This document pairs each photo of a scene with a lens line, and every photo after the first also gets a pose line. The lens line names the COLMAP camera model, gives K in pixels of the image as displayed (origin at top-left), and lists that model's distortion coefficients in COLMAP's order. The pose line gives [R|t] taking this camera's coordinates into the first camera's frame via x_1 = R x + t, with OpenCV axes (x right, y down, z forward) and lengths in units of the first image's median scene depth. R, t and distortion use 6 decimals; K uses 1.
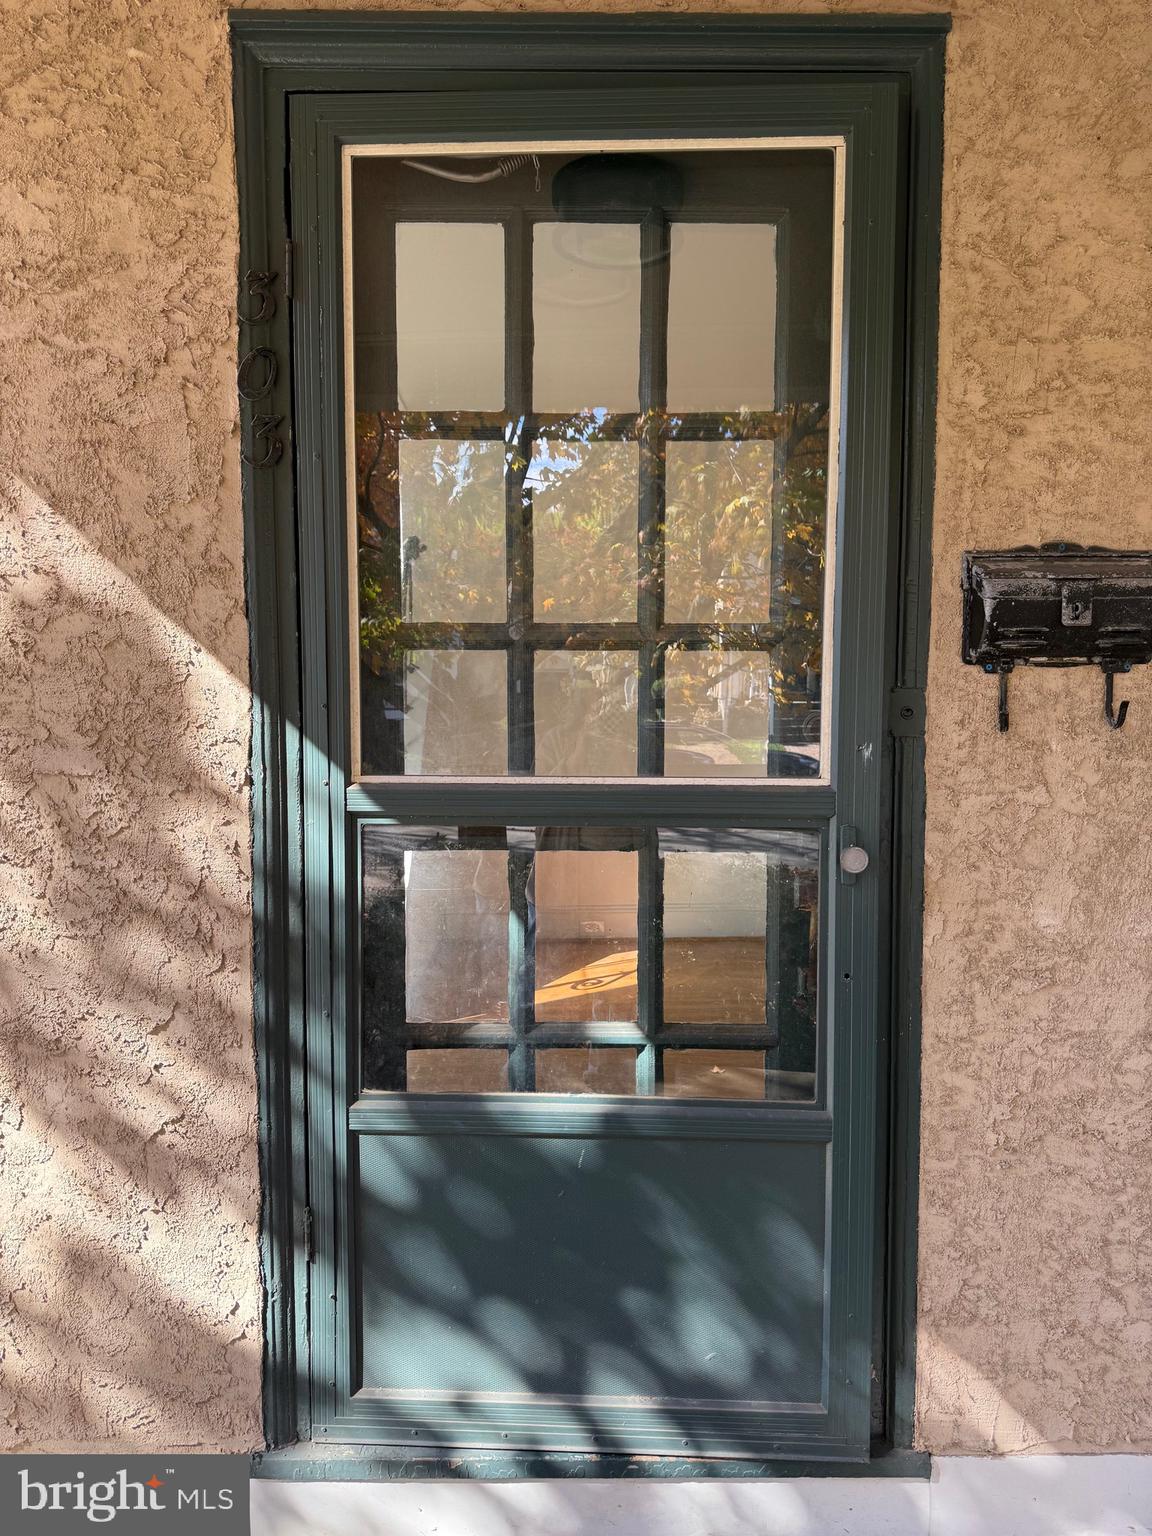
lens RADIAL K [[1087.1, 0, 572.0], [0, 1087.1, 787.2], [0, 0, 1]] dist [0.059850, -0.091218]
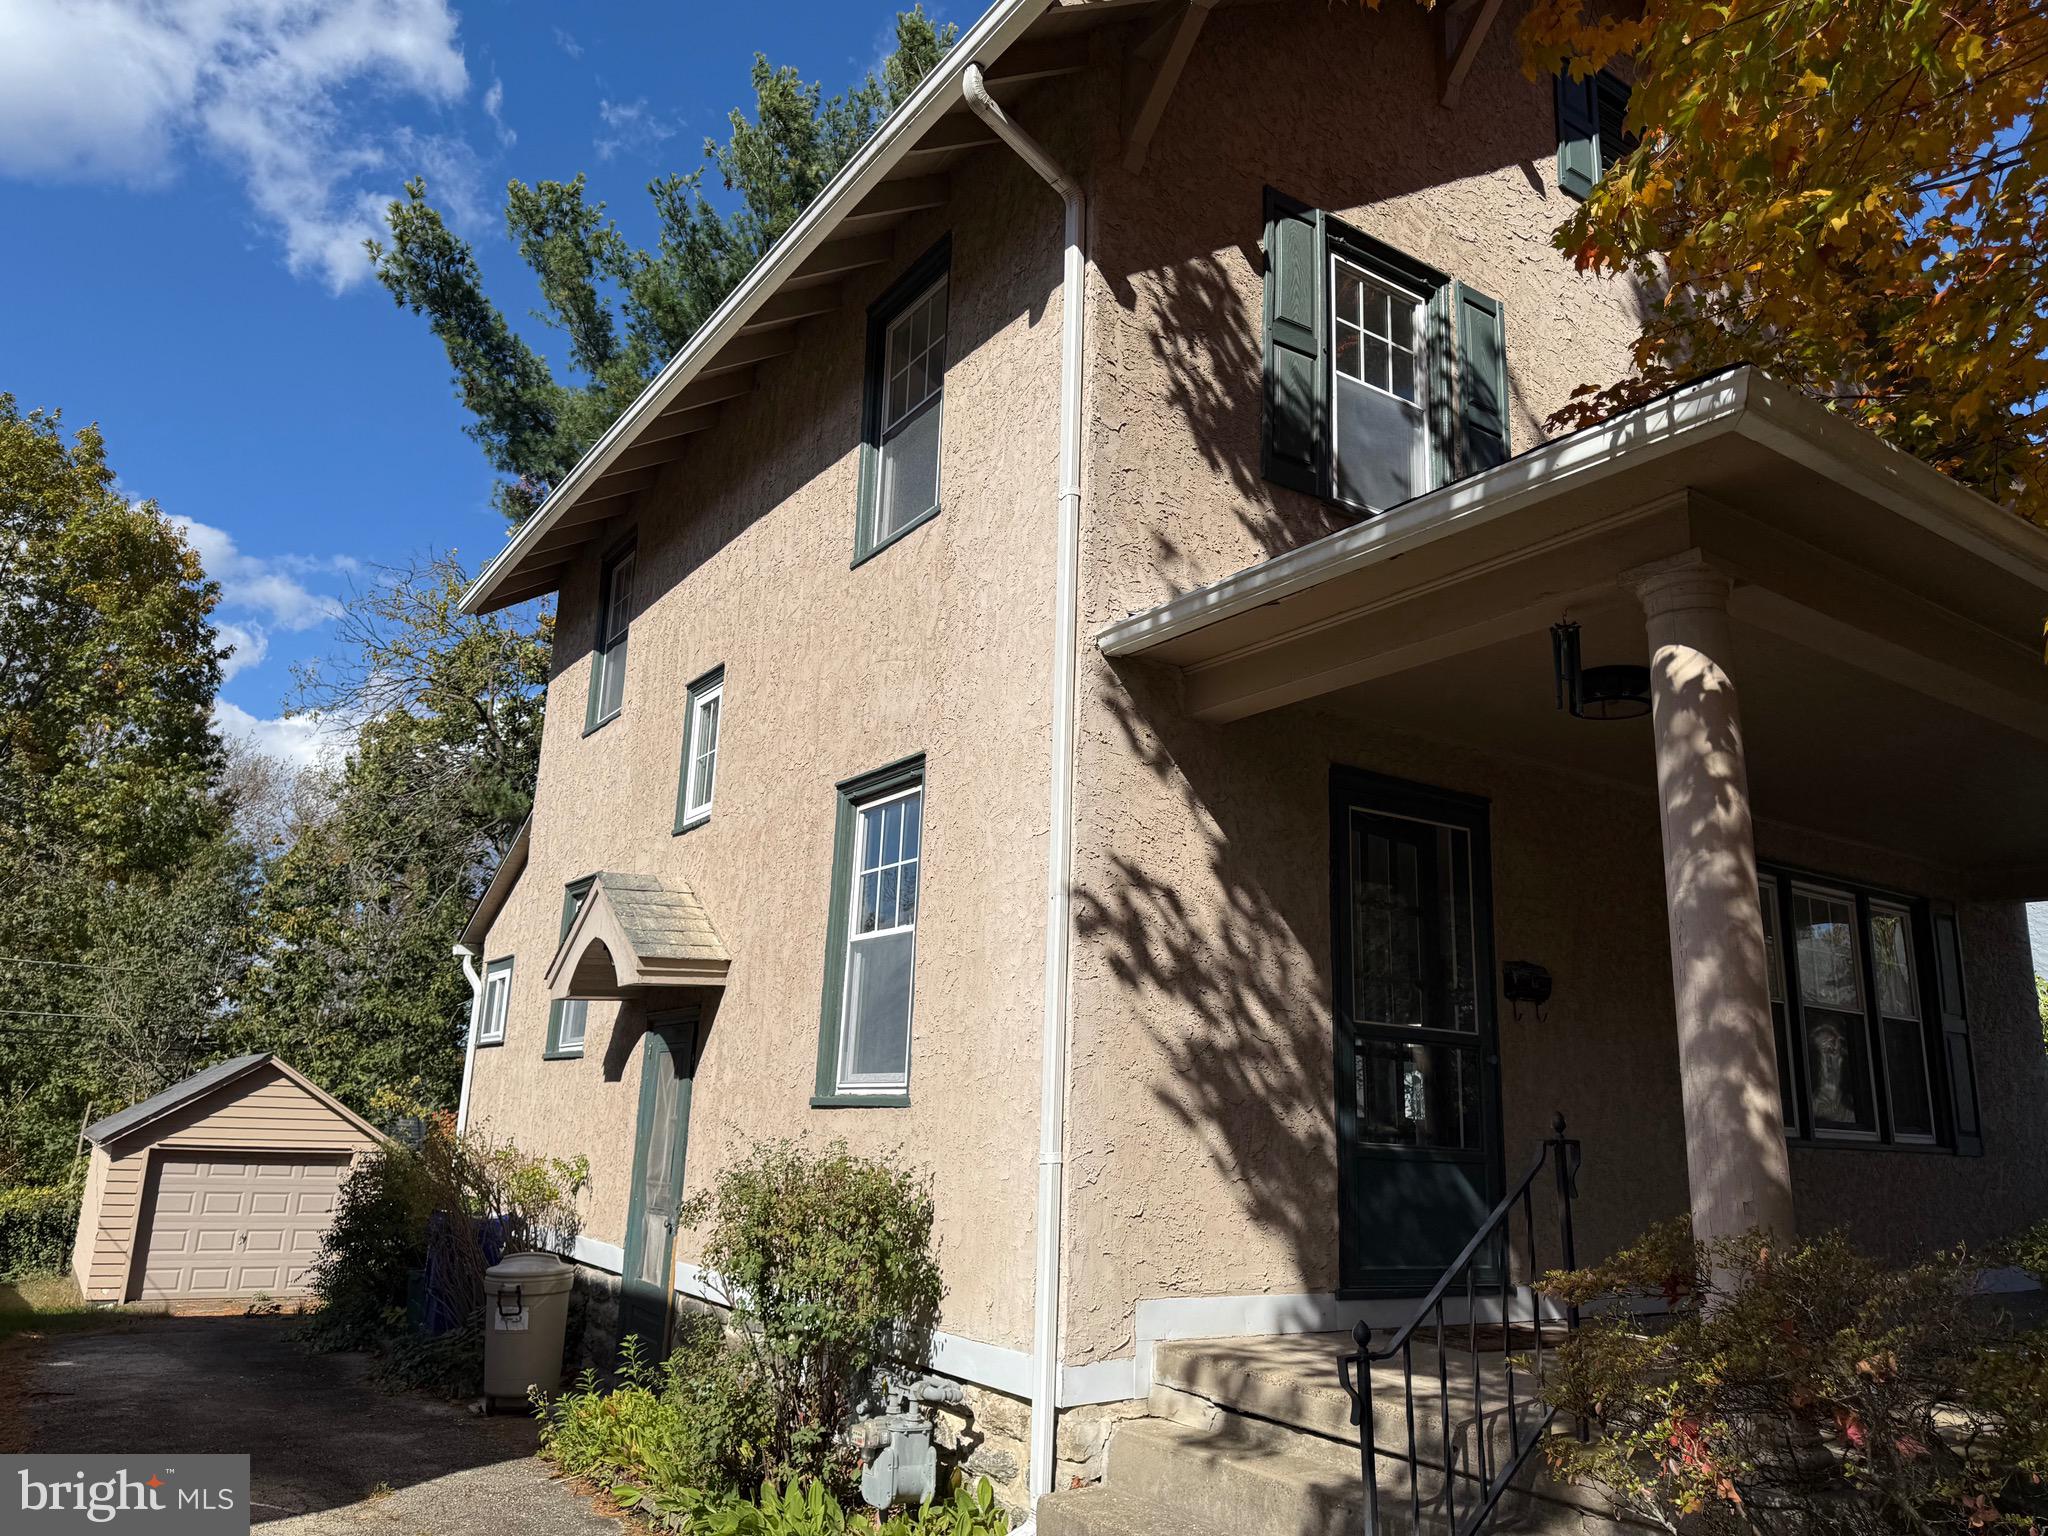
lens RADIAL K [[1435.2, 0, 1018.9], [0, 1435.2, 774.1], [0, 0, 1]] dist [0.078827, -0.084958]
pose [[0.842567, 0.159556, 0.514414, -2.971169], [0.002825, 0.953789, -0.300464, 0.504029], [-0.538584, 0.254615, 0.803181, -1.673625]]
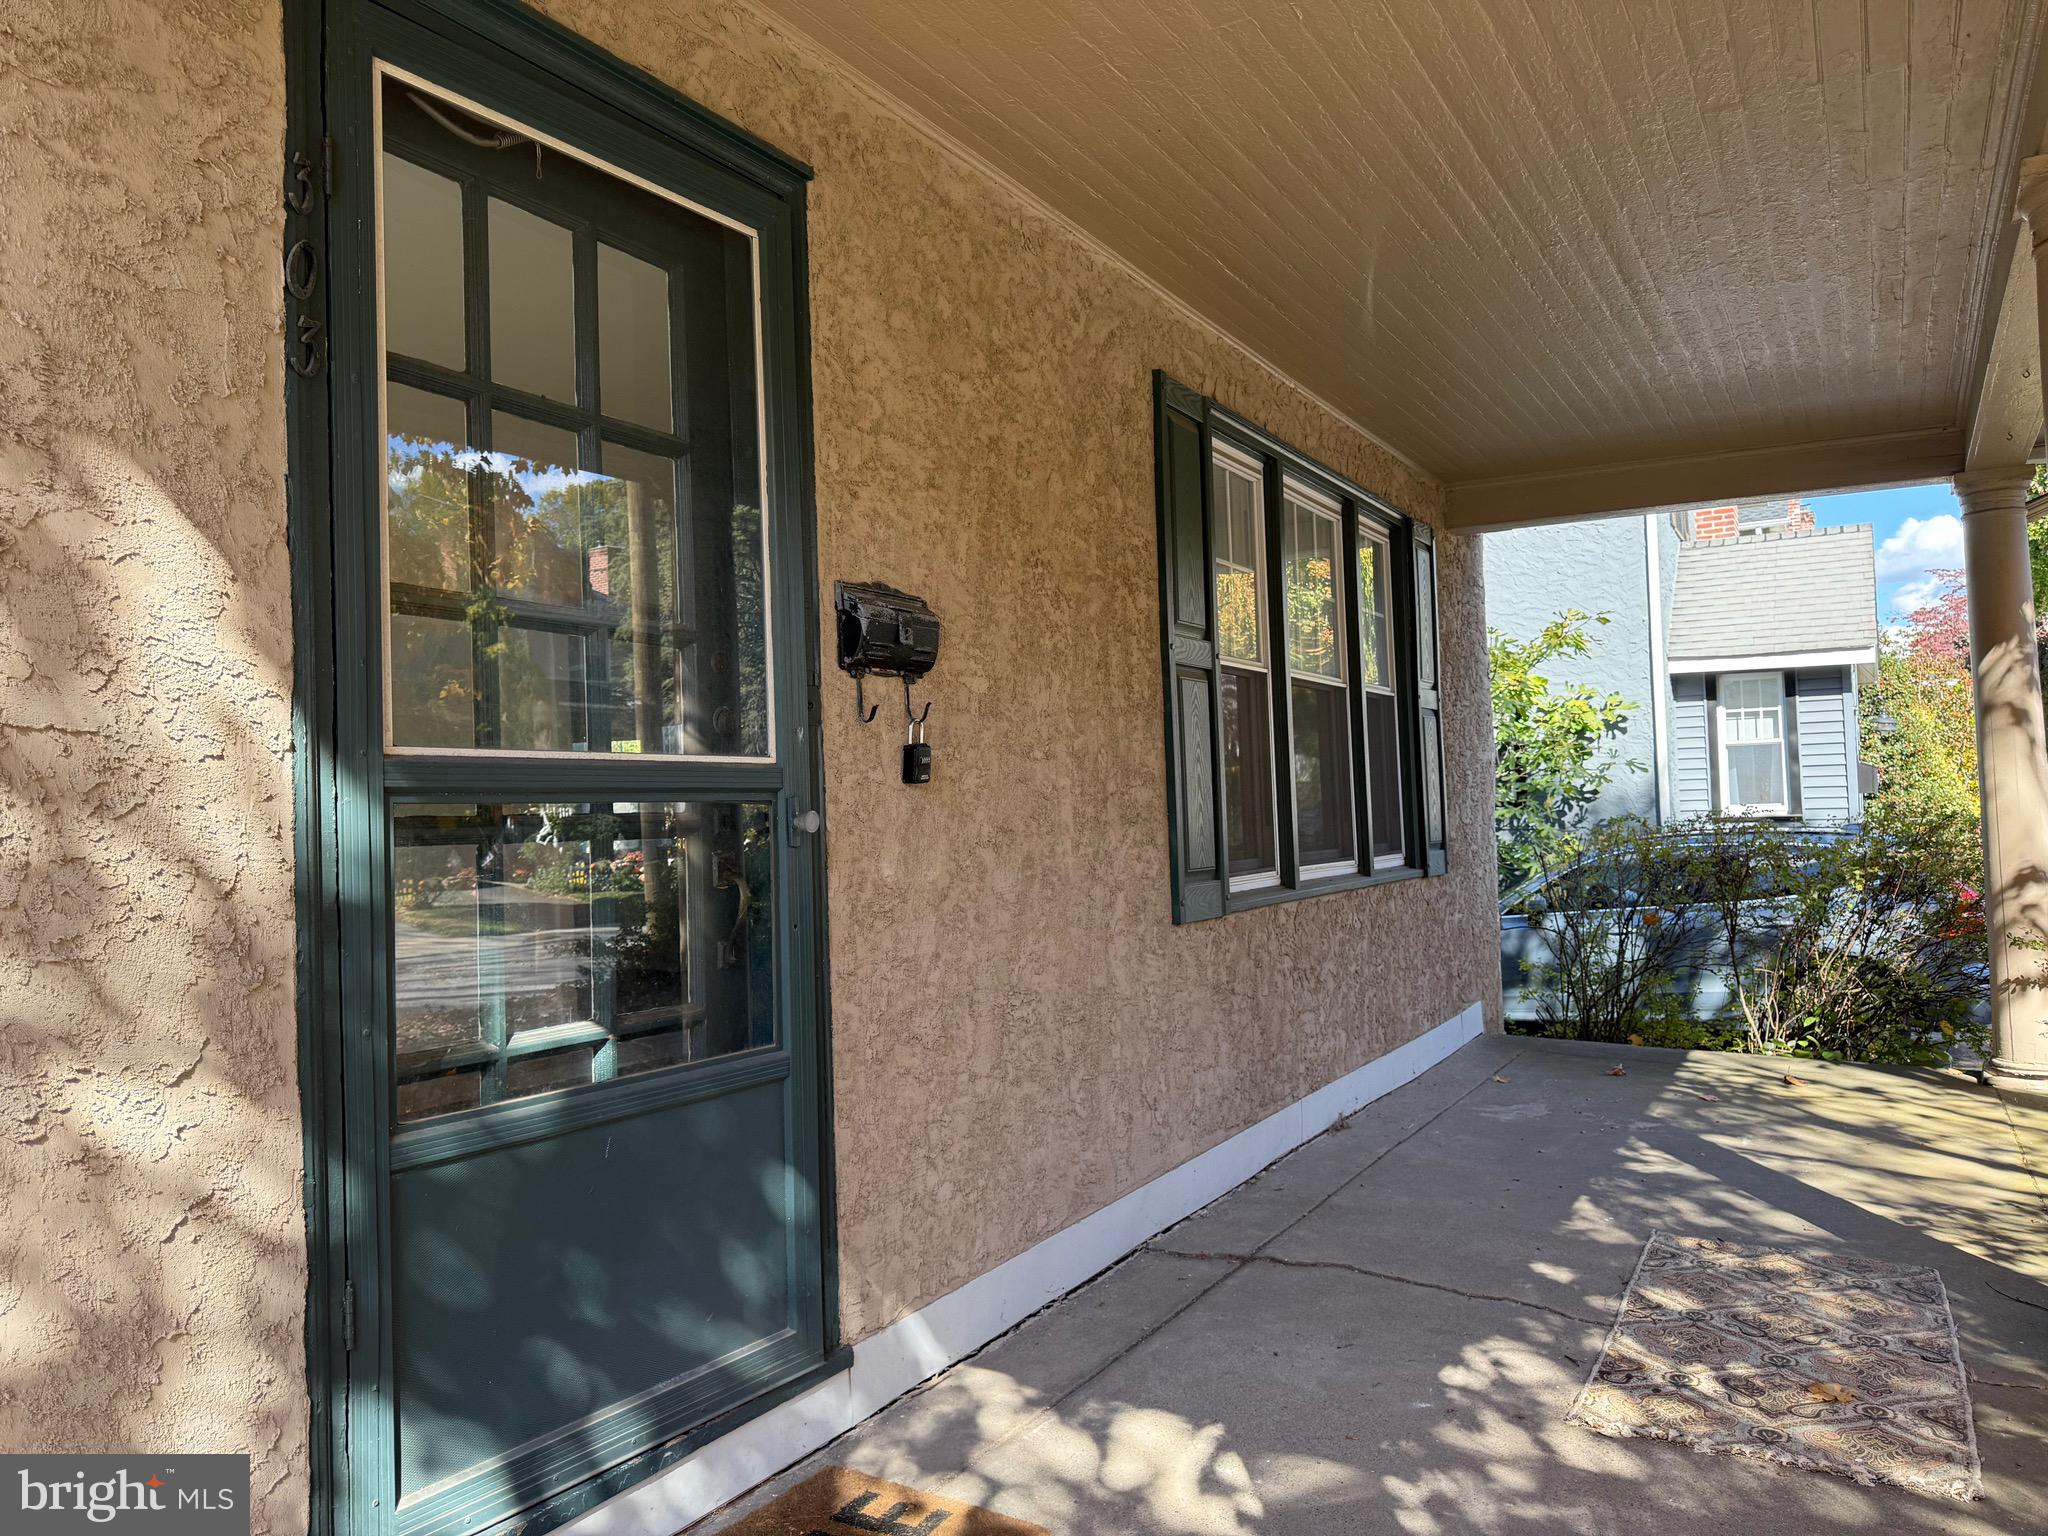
lens RADIAL K [[1435.2, 0, 1018.9], [0, 1435.2, 774.1], [0, 0, 1]] dist [0.078827, -0.084958]
pose [[0.521444, 0.009108, 0.853237, -0.950140], [0.097384, 0.992774, -0.070113, 0.144941], [-0.847710, 0.119651, 0.516789, -0.013003]]
